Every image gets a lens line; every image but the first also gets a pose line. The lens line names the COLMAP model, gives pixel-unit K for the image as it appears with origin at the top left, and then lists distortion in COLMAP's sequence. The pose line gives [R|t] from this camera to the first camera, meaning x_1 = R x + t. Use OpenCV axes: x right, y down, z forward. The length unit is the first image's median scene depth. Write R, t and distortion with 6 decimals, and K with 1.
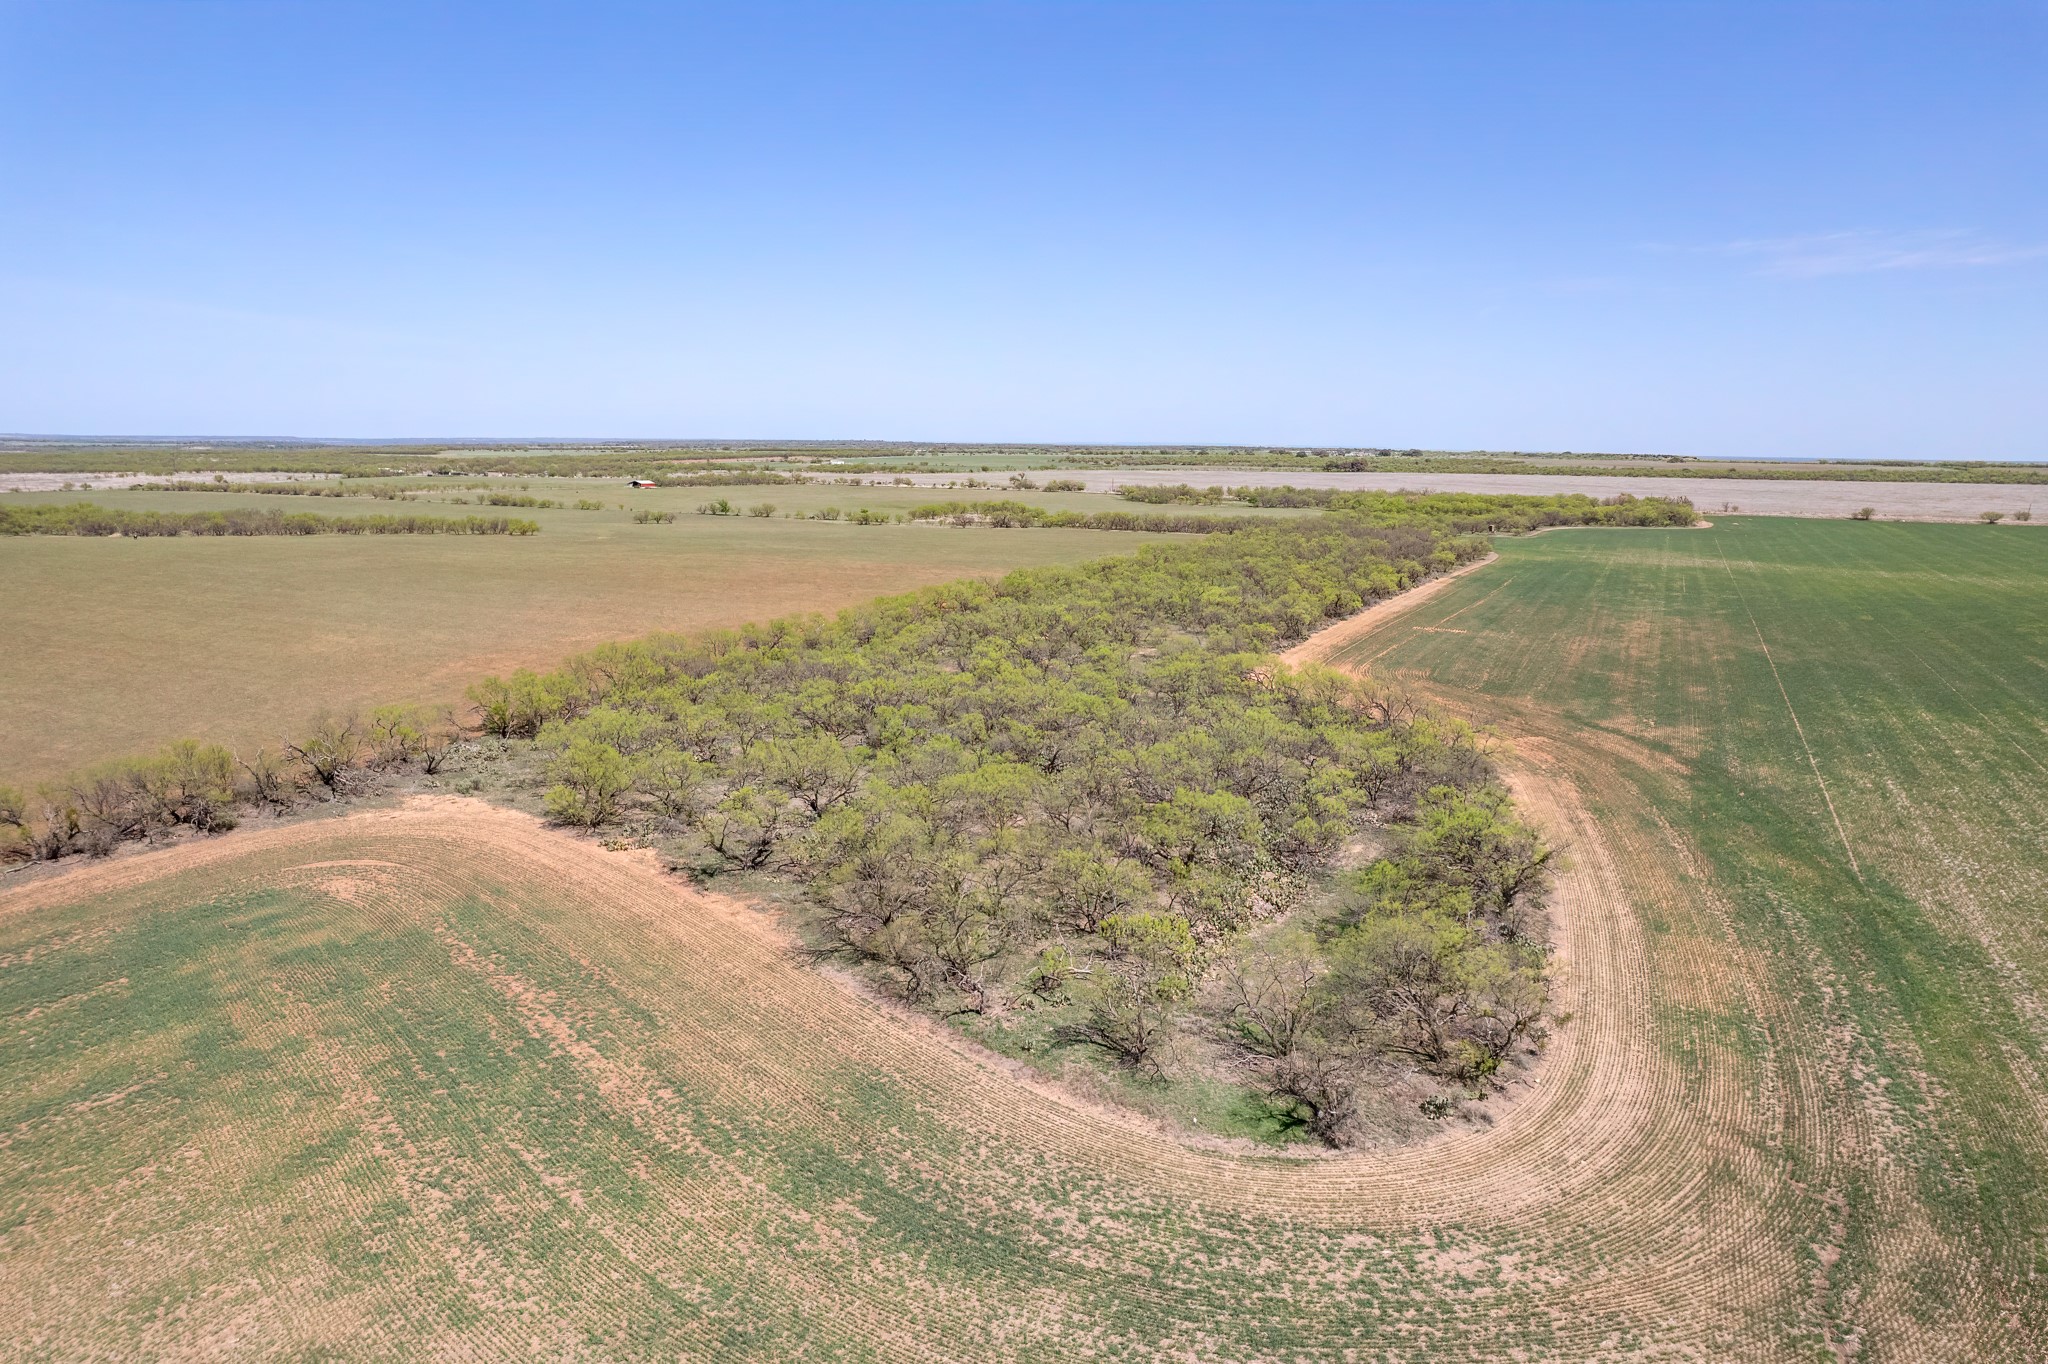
lens RADIAL K [[1360.4, 0, 1021.2], [0, 1360.4, 686.3], [0, 0, 1]] dist [-0.078157, 0.057239]
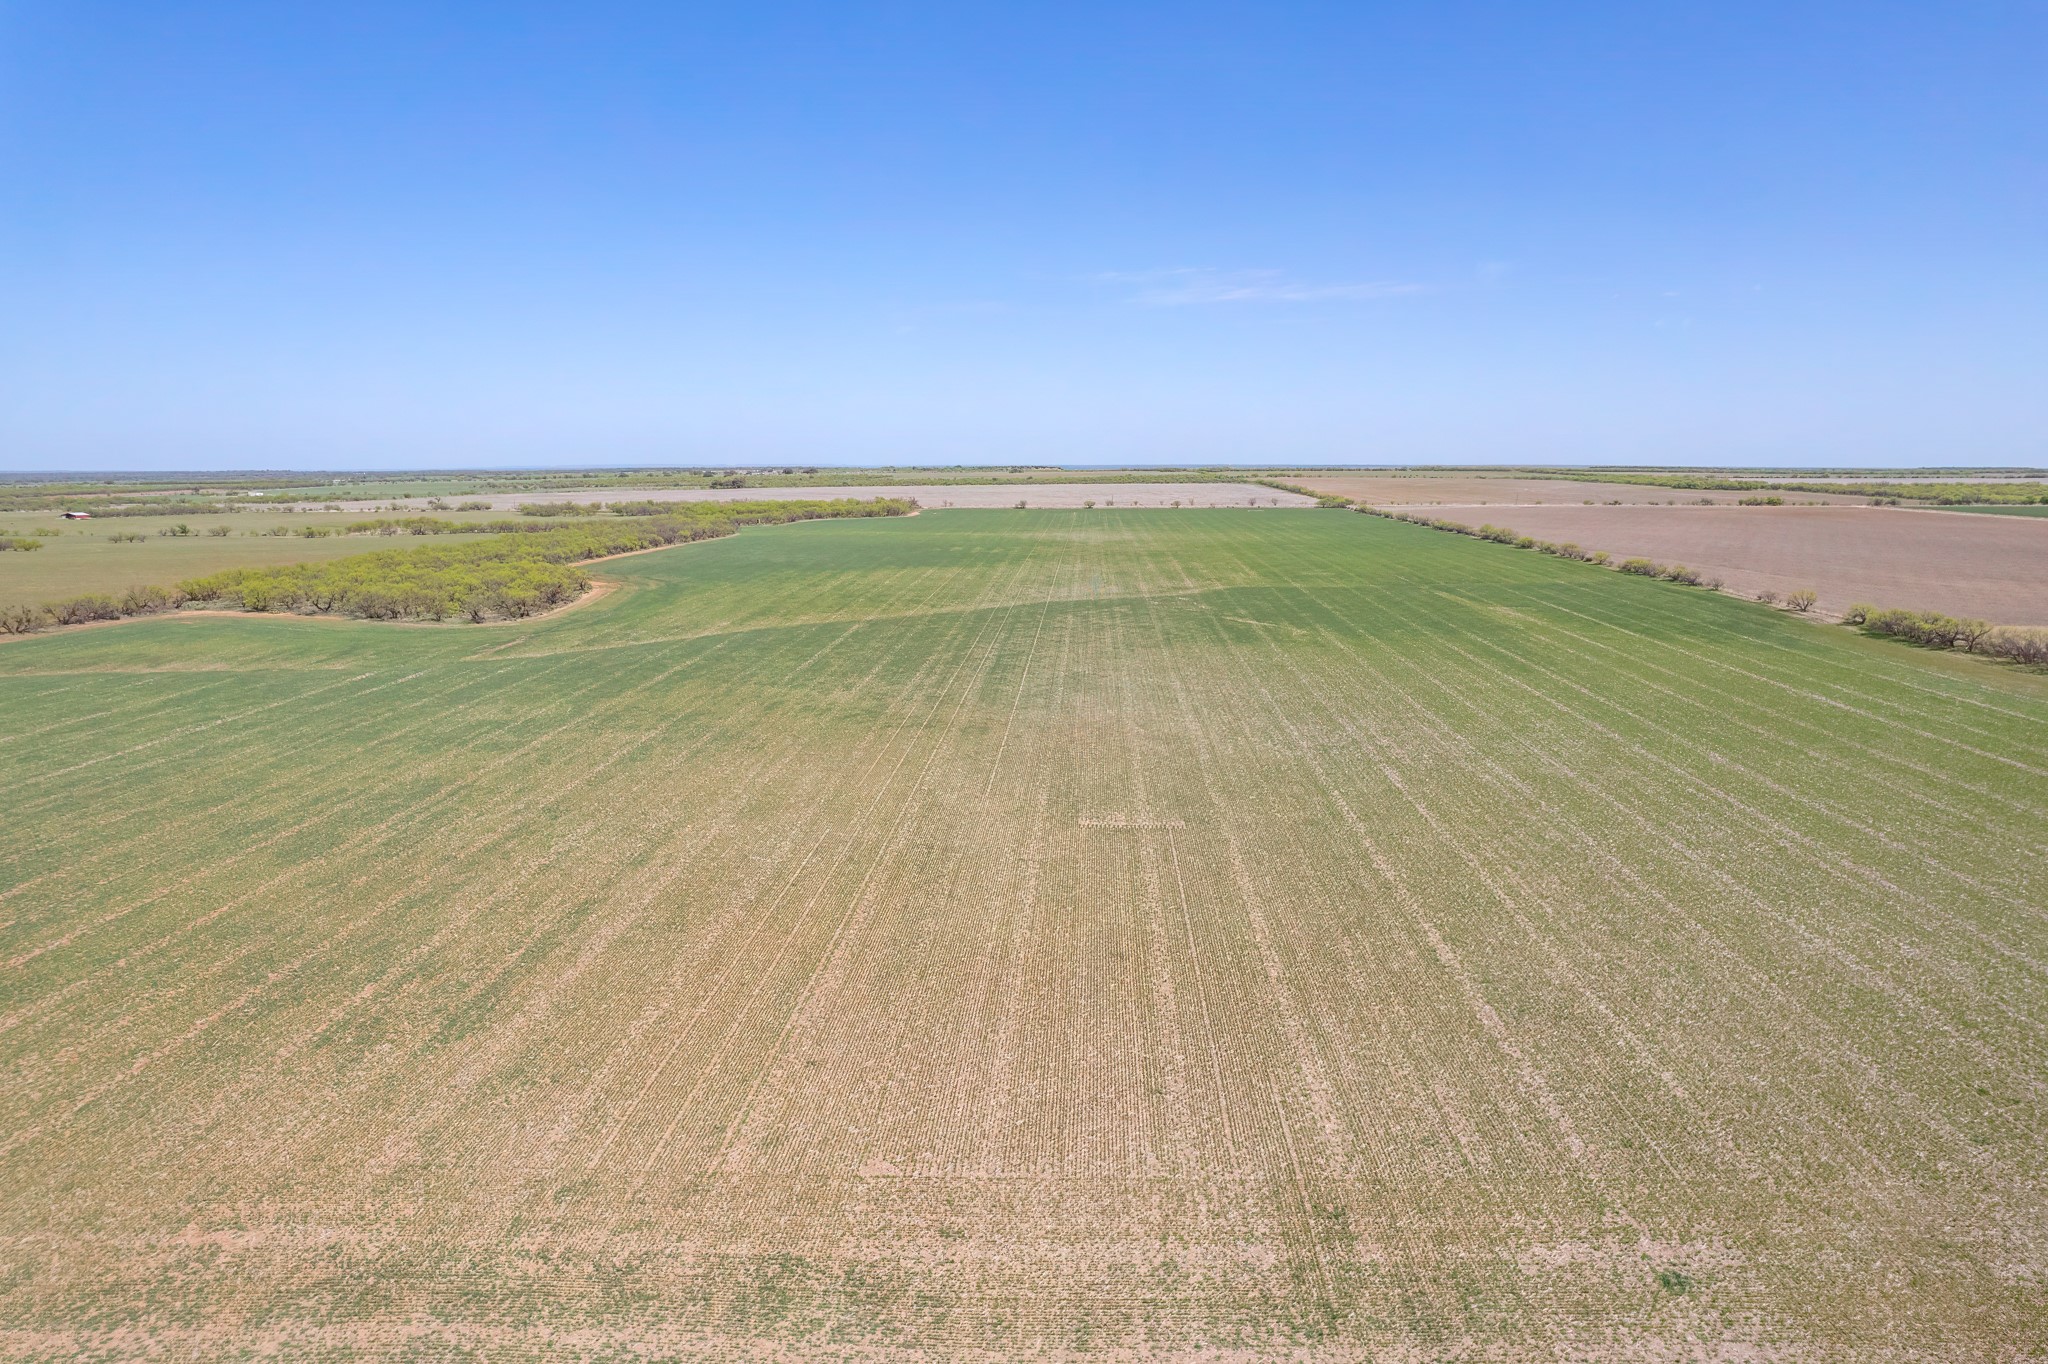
lens RADIAL K [[1360.4, 0, 1030.5], [0, 1360.4, 685.2], [0, 0, 1]] dist [-0.078157, 0.057239]
pose [[0.919720, -0.077615, 0.384826, 0.013672], [0.083127, 0.996536, 0.002320, 0.055518], [-0.383673, 0.029855, 0.922986, -0.329486]]
